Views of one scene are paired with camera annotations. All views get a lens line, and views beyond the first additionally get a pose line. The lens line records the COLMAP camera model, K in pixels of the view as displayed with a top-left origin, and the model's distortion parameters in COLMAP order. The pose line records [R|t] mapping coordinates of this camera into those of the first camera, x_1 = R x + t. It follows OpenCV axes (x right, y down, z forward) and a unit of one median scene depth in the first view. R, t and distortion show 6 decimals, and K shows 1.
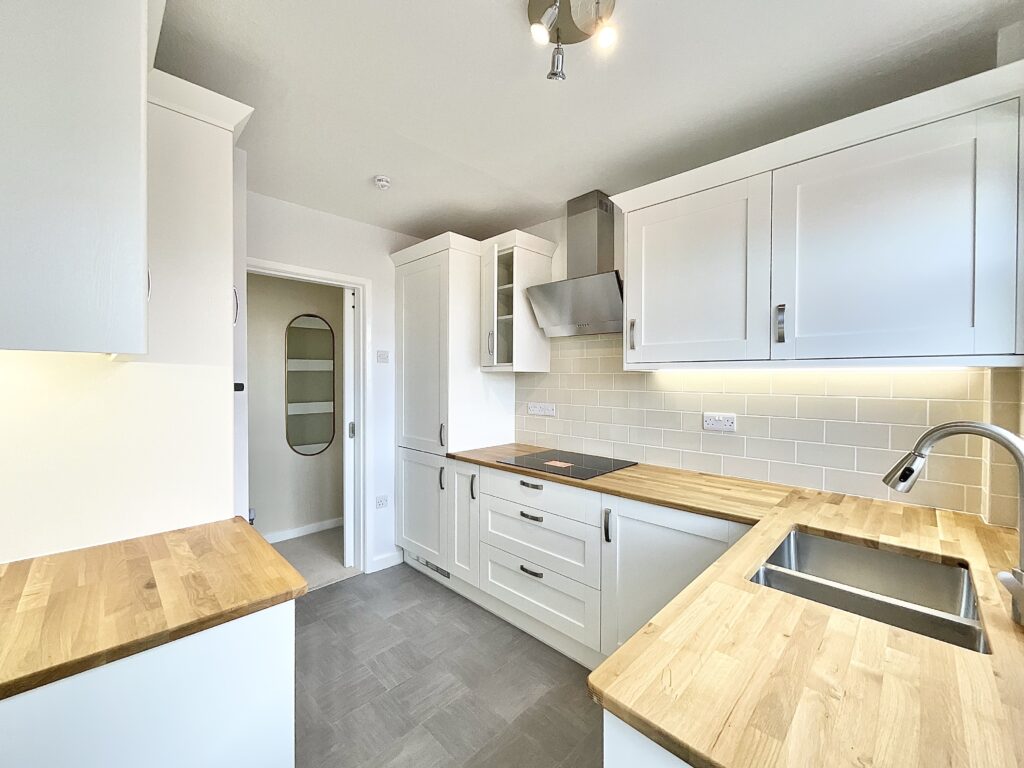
lens RADIAL K [[422.2, 0, 514.5], [0, 422.2, 381.8], [0, 0, 1]] dist [-0.000016, 0.000050]
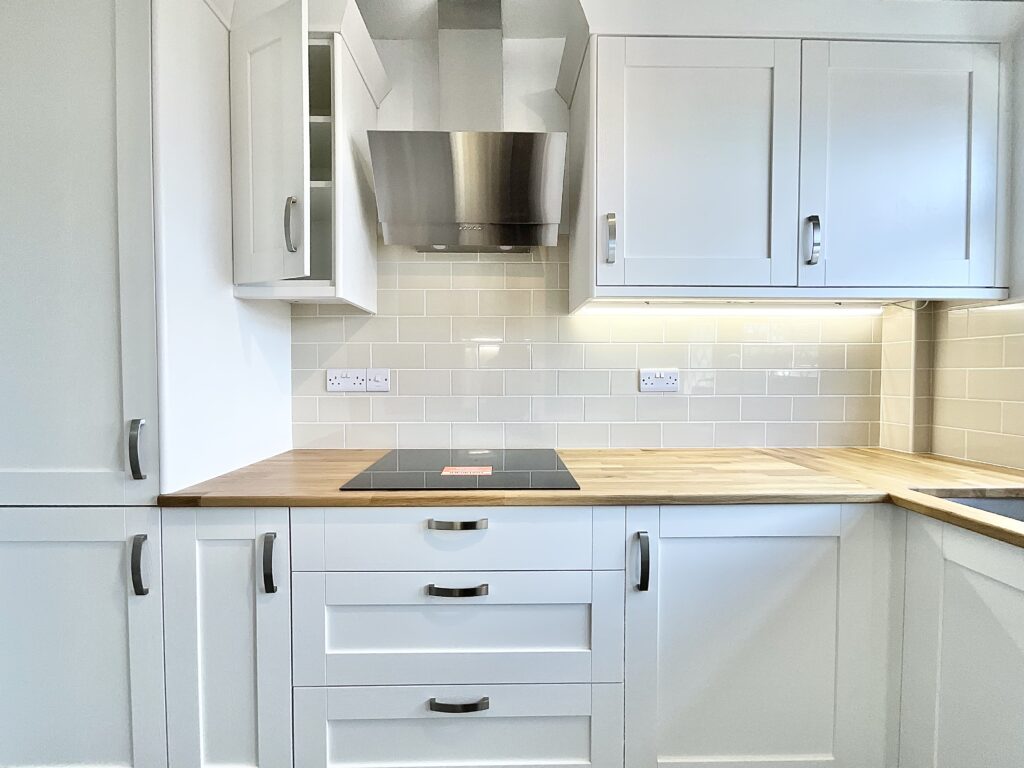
lens RADIAL K [[422.2, 0, 506.2], [0, 422.2, 381.9], [0, 0, 1]] dist [-0.000016, 0.000050]
pose [[0.707855, -0.022486, 0.706000, -0.227291], [0.012251, 0.999734, 0.019558, 0.070411], [-0.706252, -0.005195, 0.707942, 0.571286]]
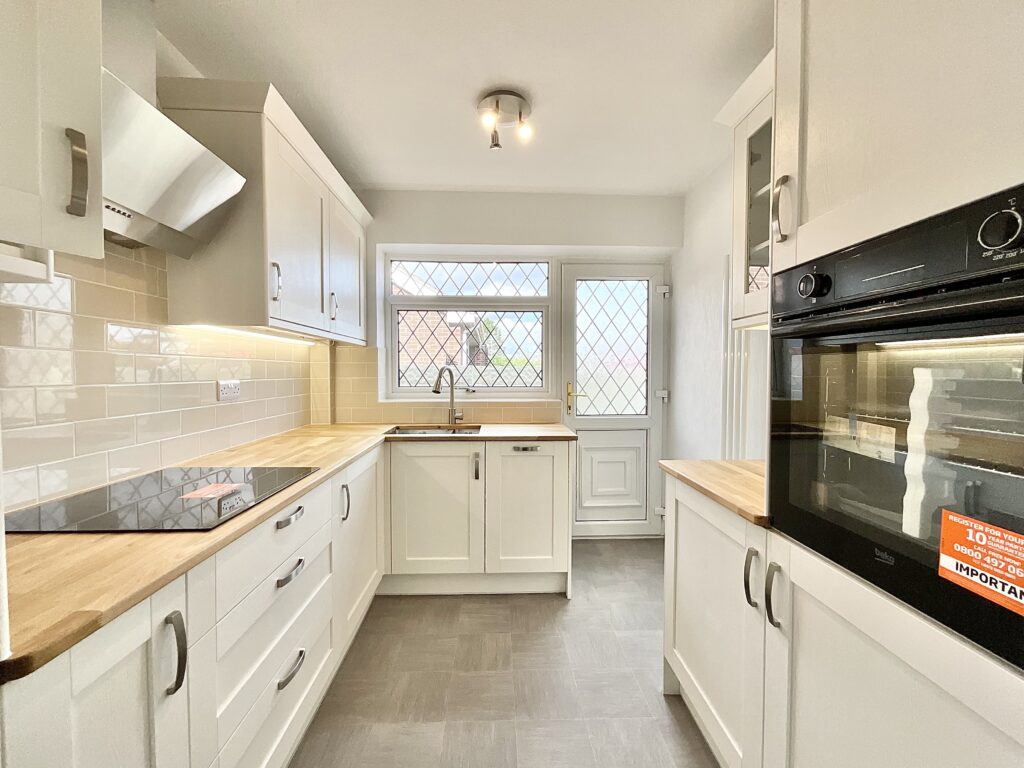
lens RADIAL K [[422.2, 0, 512.3], [0, 422.2, 382.6], [0, 0, 1]] dist [-0.000016, 0.000050]
pose [[-0.725578, -0.026505, 0.687629, -0.504656], [0.000863, 0.999222, 0.039426, 0.038735], [-0.688140, 0.029200, -0.724991, 1.086224]]
